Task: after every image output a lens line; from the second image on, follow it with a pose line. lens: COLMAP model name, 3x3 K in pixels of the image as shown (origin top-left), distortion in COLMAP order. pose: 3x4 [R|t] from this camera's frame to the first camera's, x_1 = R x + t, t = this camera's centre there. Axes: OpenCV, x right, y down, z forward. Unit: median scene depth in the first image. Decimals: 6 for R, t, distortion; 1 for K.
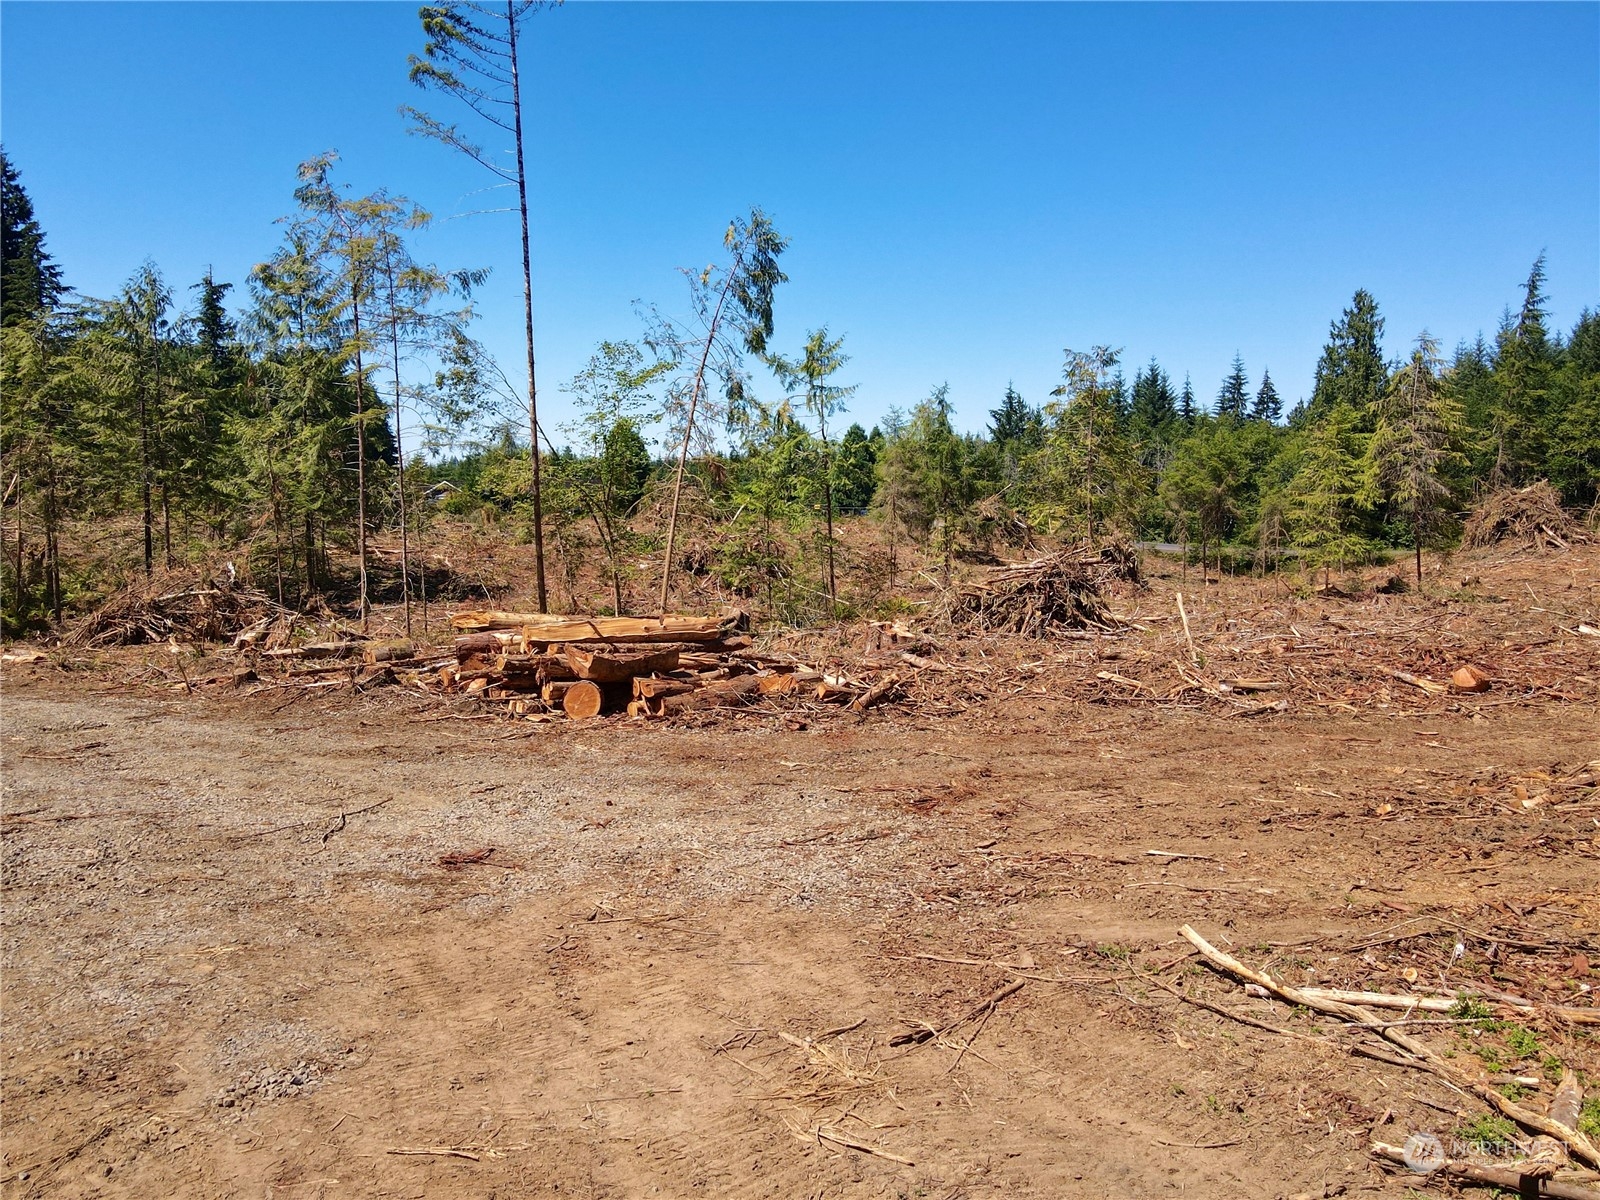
lens RADIAL K [[1194.4, 0, 803.0], [0, 1194.4, 603.7], [0, 0, 1]] dist [-0.016081, 0.016974]
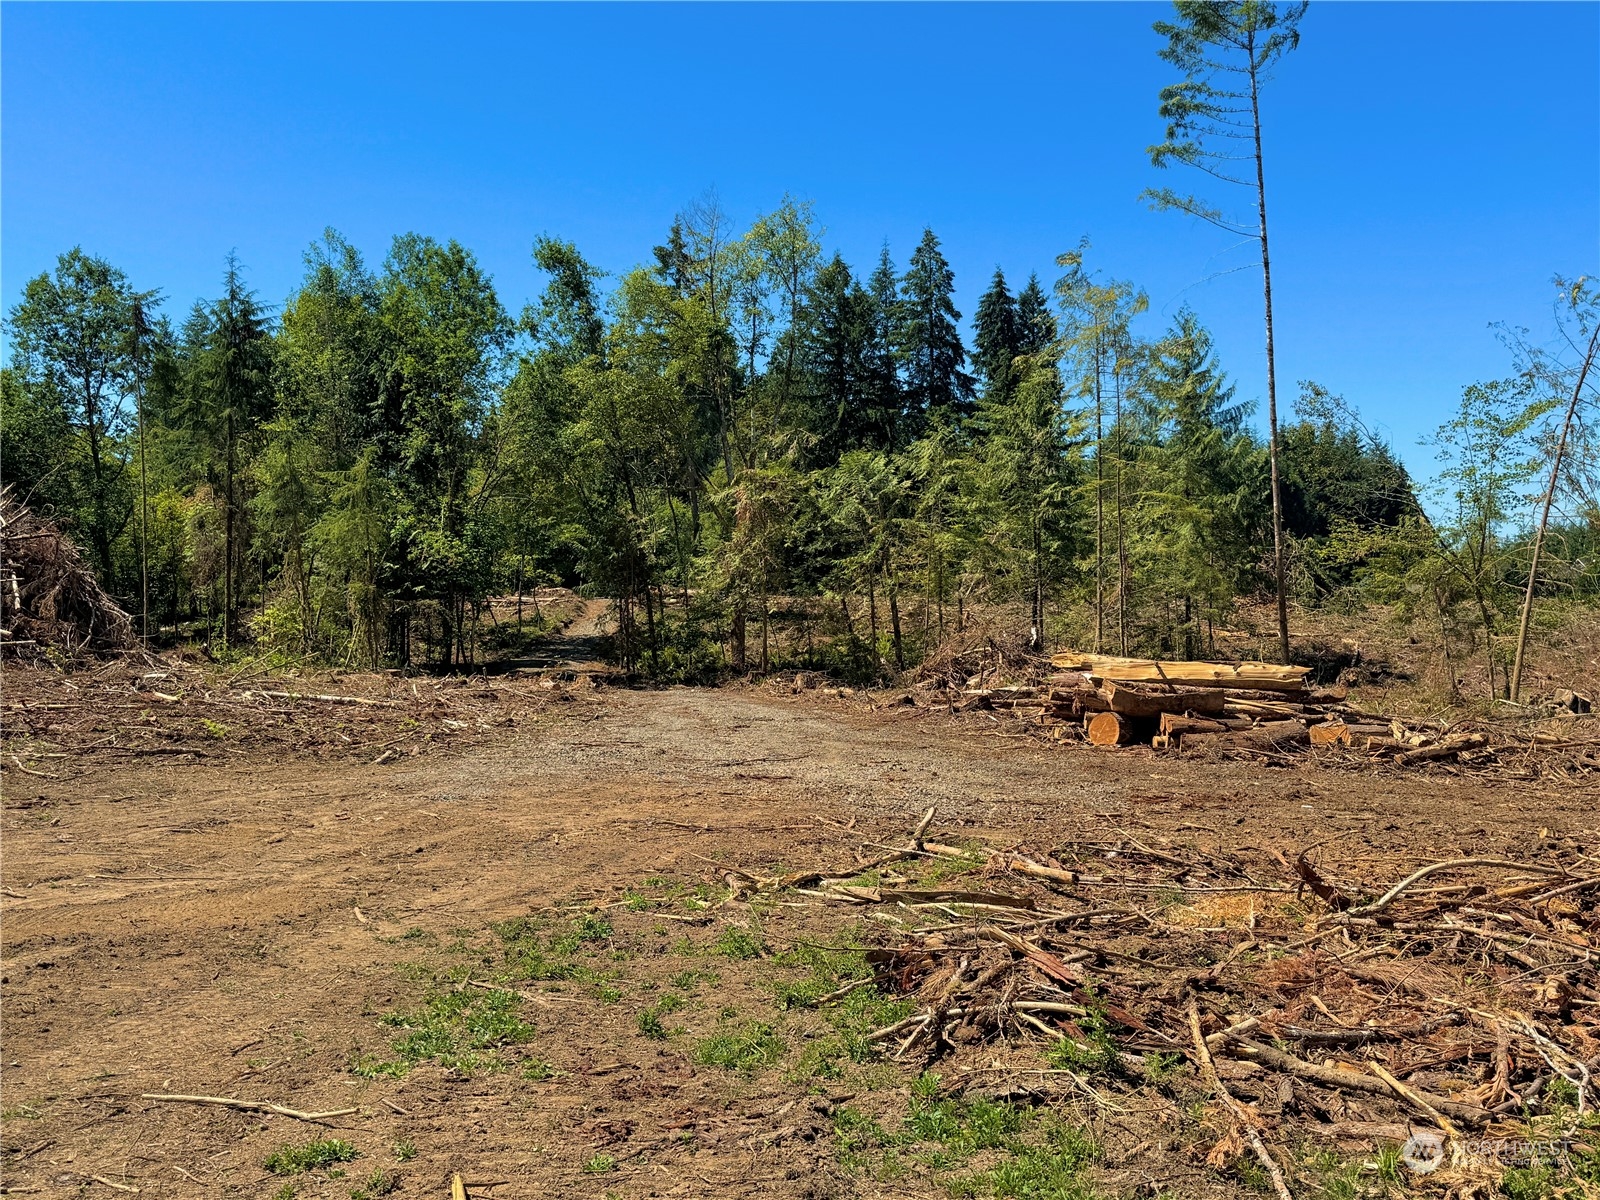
lens RADIAL K [[1316.9, 0, 767.6], [0, 1316.9, 649.5], [0, 0, 1]] dist [0.066244, -0.000678]
pose [[0.684026, 0.016733, -0.729265, 0.279621], [-0.051453, 0.998354, -0.025354, 0.031997], [0.727640, 0.054866, 0.683761, -0.026278]]
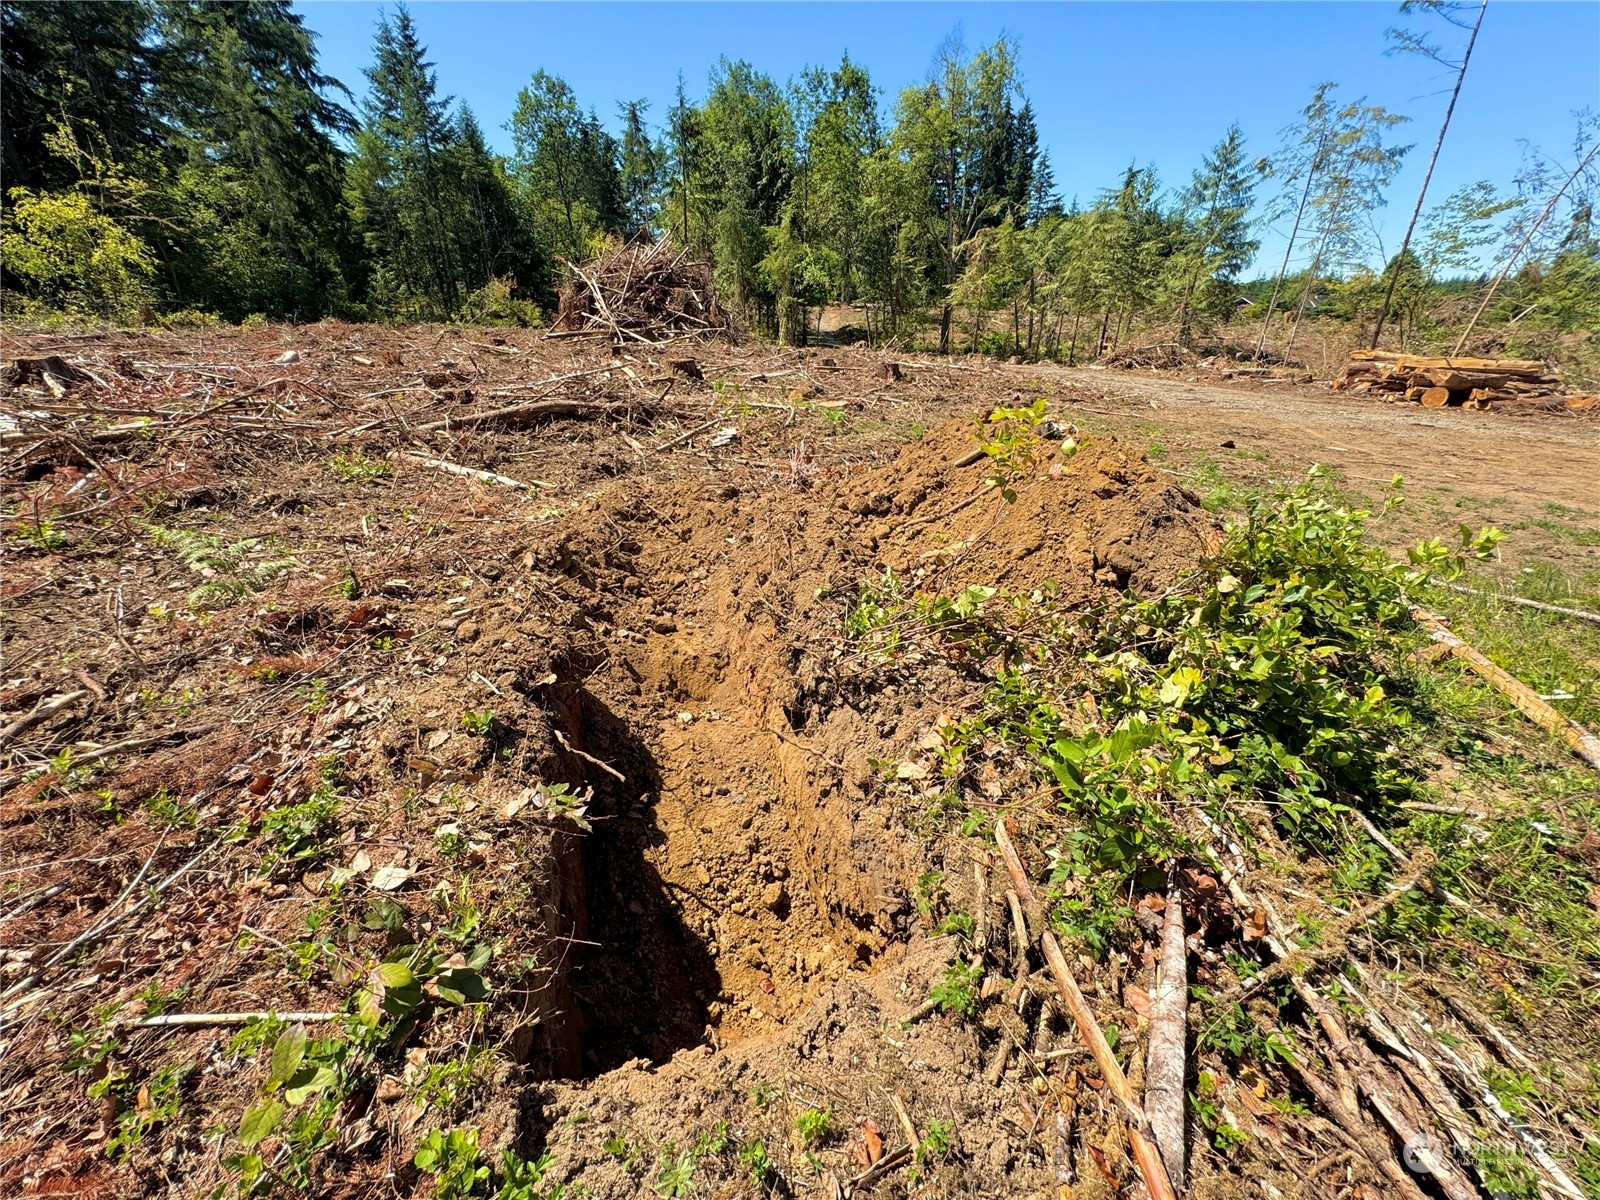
lens RADIAL K [[648.3, 0, 791.1], [0, 648.3, 605.1], [0, 0, 1]] dist [-0.002400, -0.000038]
pose [[0.676689, 0.307519, -0.668972, -0.049973], [-0.071186, 0.931668, 0.356269, 0.056116], [0.732819, -0.193462, 0.652341, -0.307324]]
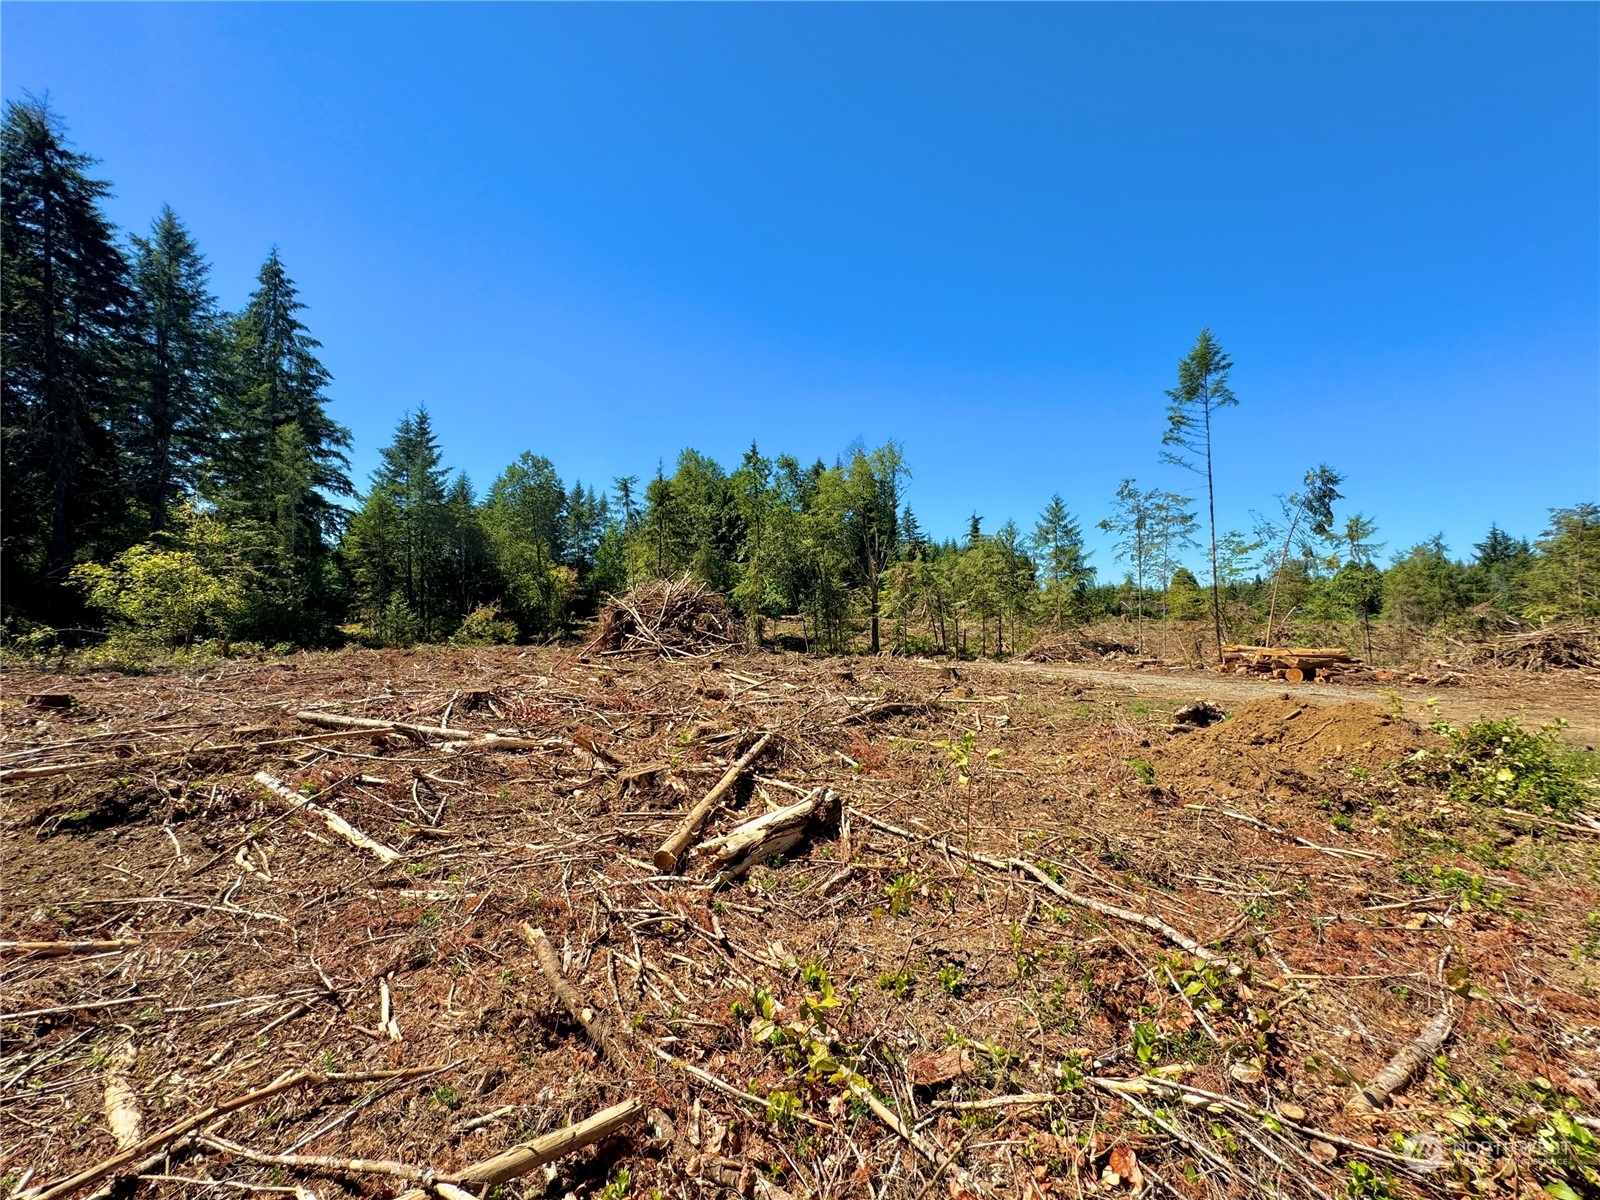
lens RADIAL K [[648.3, 0, 796.5], [0, 648.3, 606.7], [0, 0, 1]] dist [-0.002400, -0.000038]
pose [[0.794708, -0.025211, -0.606469, -0.109958], [-0.036555, 0.995336, -0.089277, 0.057788], [0.605891, 0.093118, 0.790079, -0.505219]]
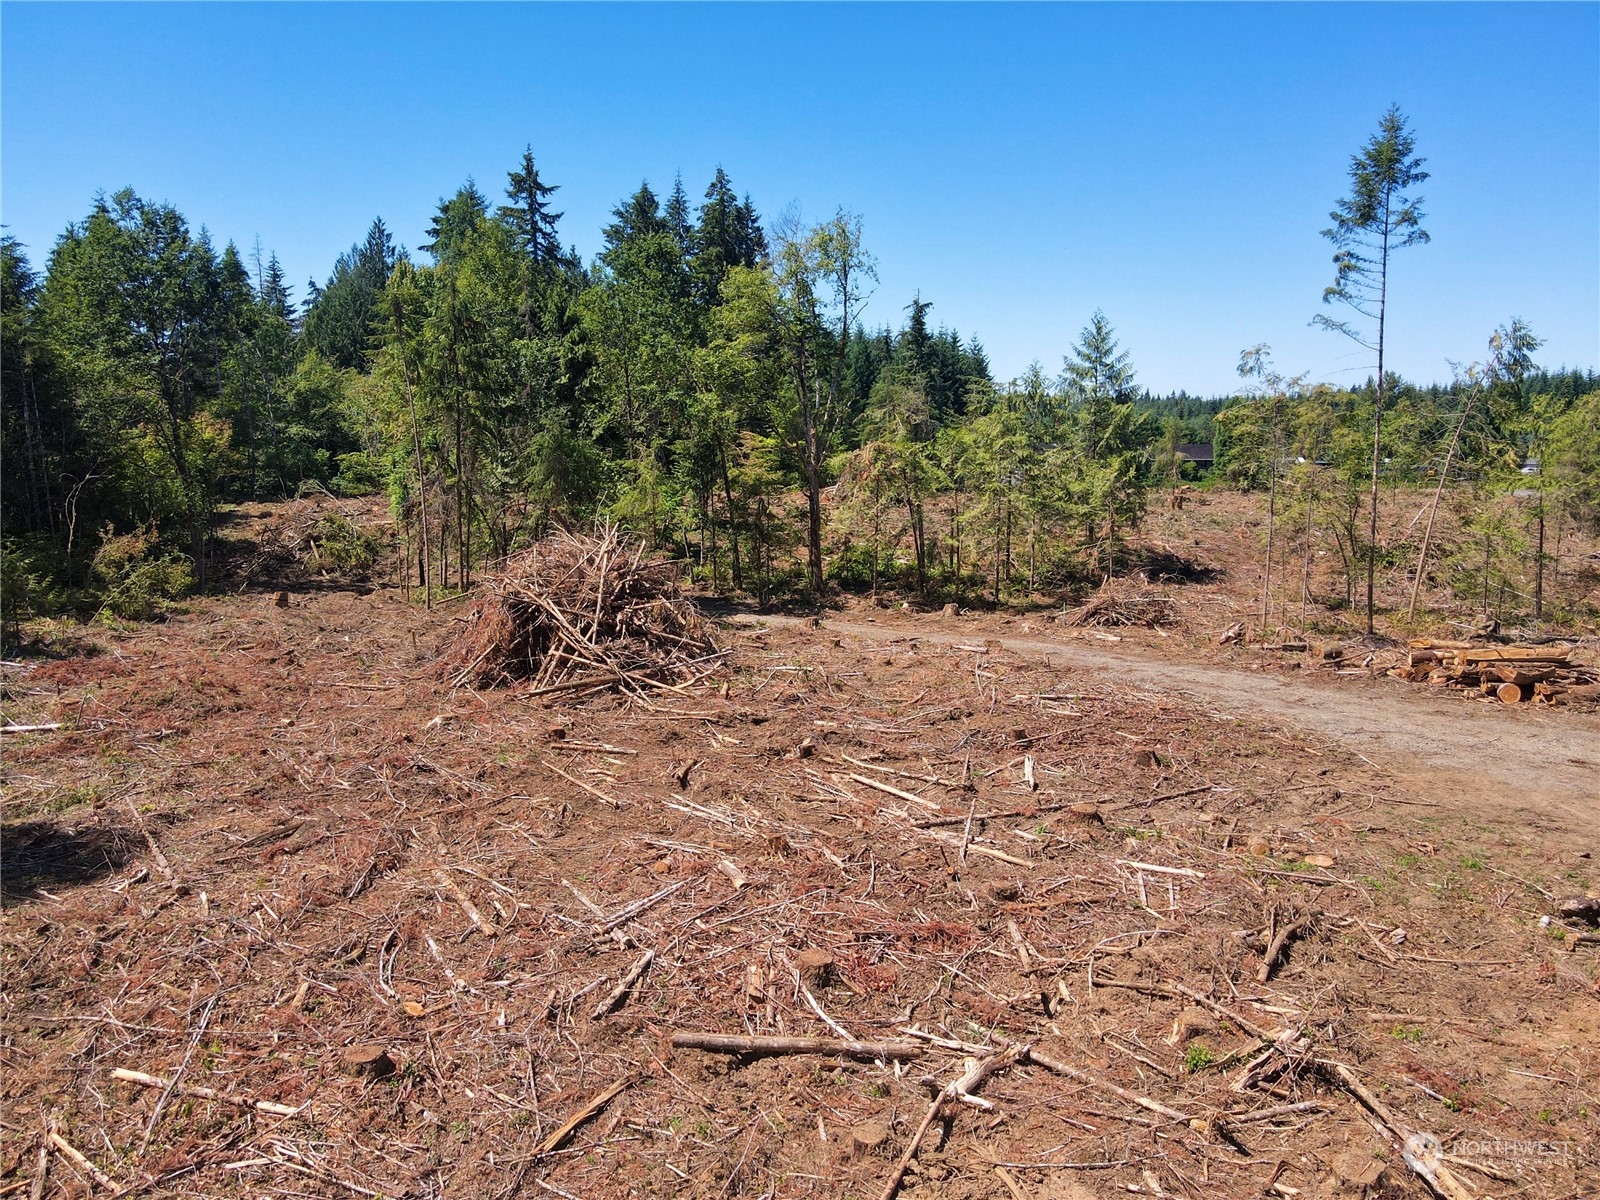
lens RADIAL K [[1194.4, 0, 771.4], [0, 1194.4, 602.2], [0, 0, 1]] dist [-0.016081, 0.016974]
pose [[0.900066, 0.051841, -0.432659, -0.257840], [-0.028082, 0.997735, 0.061128, -0.091711], [0.434847, -0.042869, 0.899483, -0.763920]]
